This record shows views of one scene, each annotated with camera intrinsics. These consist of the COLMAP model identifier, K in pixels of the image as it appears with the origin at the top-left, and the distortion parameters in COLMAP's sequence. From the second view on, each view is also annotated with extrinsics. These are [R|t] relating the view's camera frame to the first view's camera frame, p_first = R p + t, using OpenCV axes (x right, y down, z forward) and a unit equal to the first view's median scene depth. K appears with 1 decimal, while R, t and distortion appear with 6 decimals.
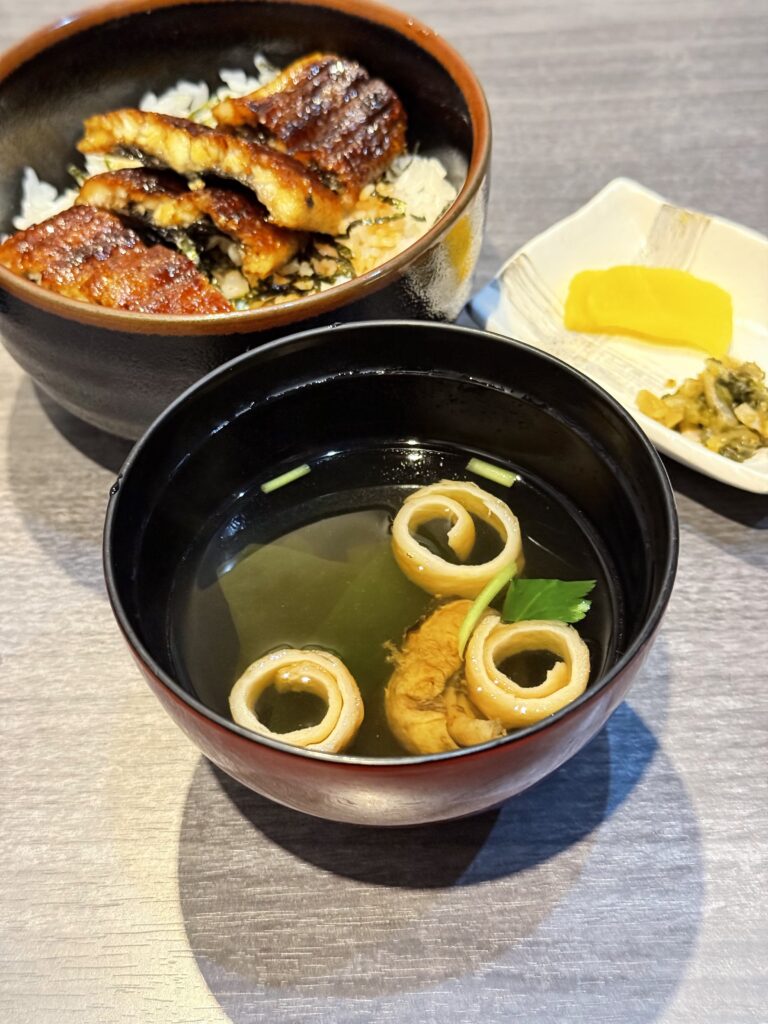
lens RADIAL K [[1494.1, 0, 388.5], [0, 1494.1, 512.7], [0, 0, 1]] dist [0.096656, 0.000000]
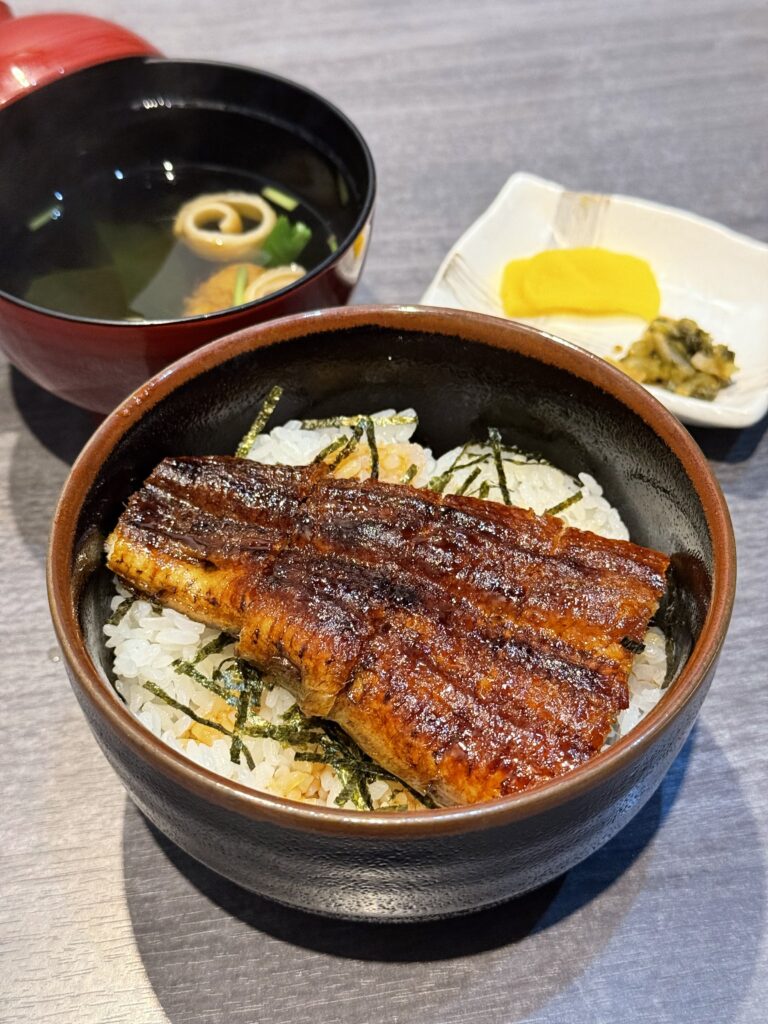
lens RADIAL K [[1494.1, 0, 384.6], [0, 1494.1, 504.5], [0, 0, 1]] dist [0.096656, 0.000000]
pose [[0.989095, -0.086913, 0.118900, -0.116733], [0.091142, 0.995368, -0.030599, 0.037069], [-0.115690, 0.041102, 0.992435, -0.041913]]
